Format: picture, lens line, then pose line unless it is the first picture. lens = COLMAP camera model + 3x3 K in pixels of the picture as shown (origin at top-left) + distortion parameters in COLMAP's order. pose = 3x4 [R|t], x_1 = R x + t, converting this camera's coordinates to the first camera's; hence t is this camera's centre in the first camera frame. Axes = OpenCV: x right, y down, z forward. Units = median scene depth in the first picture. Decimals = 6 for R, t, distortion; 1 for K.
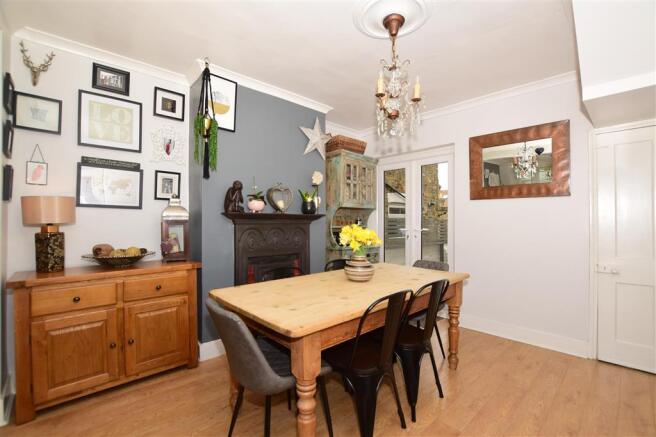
lens RADIAL K [[289.2, 0, 328.0], [0, 289.2, 218.5], [0, 0, 1]] dist [-0.024692, -0.000076]
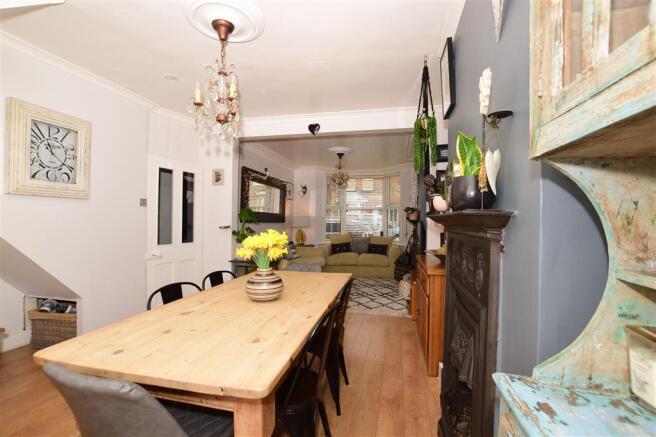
lens RADIAL K [[289.2, 0, 328.0], [0, 289.2, 218.5], [0, 0, 1]] dist [-0.024692, -0.000076]
pose [[-0.830585, -0.013520, -0.556728, 0.352009], [-0.007816, 0.999890, -0.012623, -0.001491], [0.556837, -0.006133, -0.830599, 1.513057]]
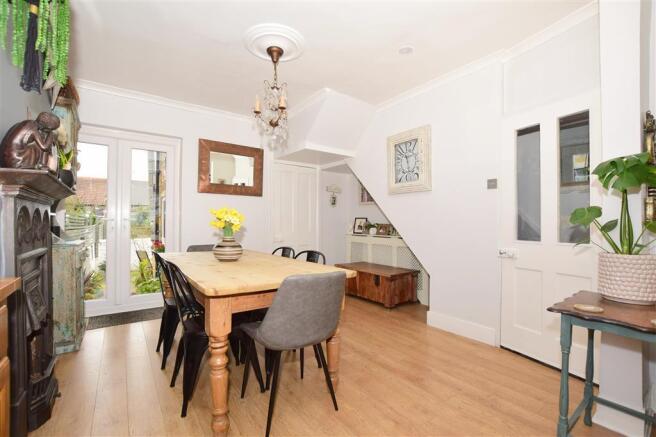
lens RADIAL K [[289.2, 0, 328.0], [0, 289.2, 218.5], [0, 0, 1]] dist [-0.024692, -0.000076]
pose [[0.116484, 0.012540, 0.993113, -0.770592], [-0.013765, 0.999845, -0.011011, 0.060855], [-0.993097, -0.012387, 0.116638, 0.439695]]
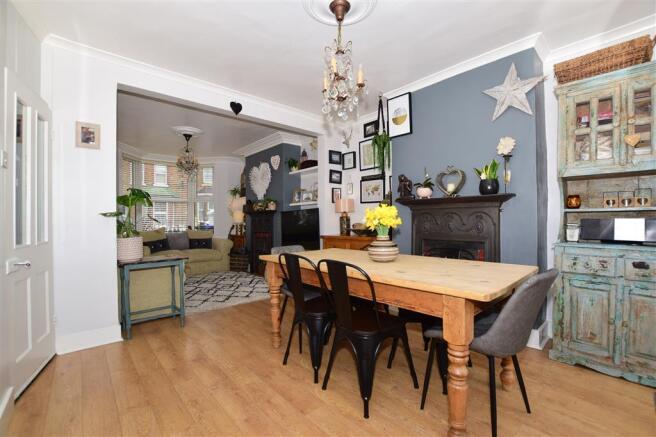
lens RADIAL K [[289.2, 0, 328.0], [0, 289.2, 218.5], [0, 0, 1]] dist [-0.024692, -0.000076]
pose [[-0.019579, -0.007945, -0.999777, 0.940569], [0.016289, 0.999833, -0.008264, 0.065006], [0.999676, -0.016447, -0.019446, 0.712294]]
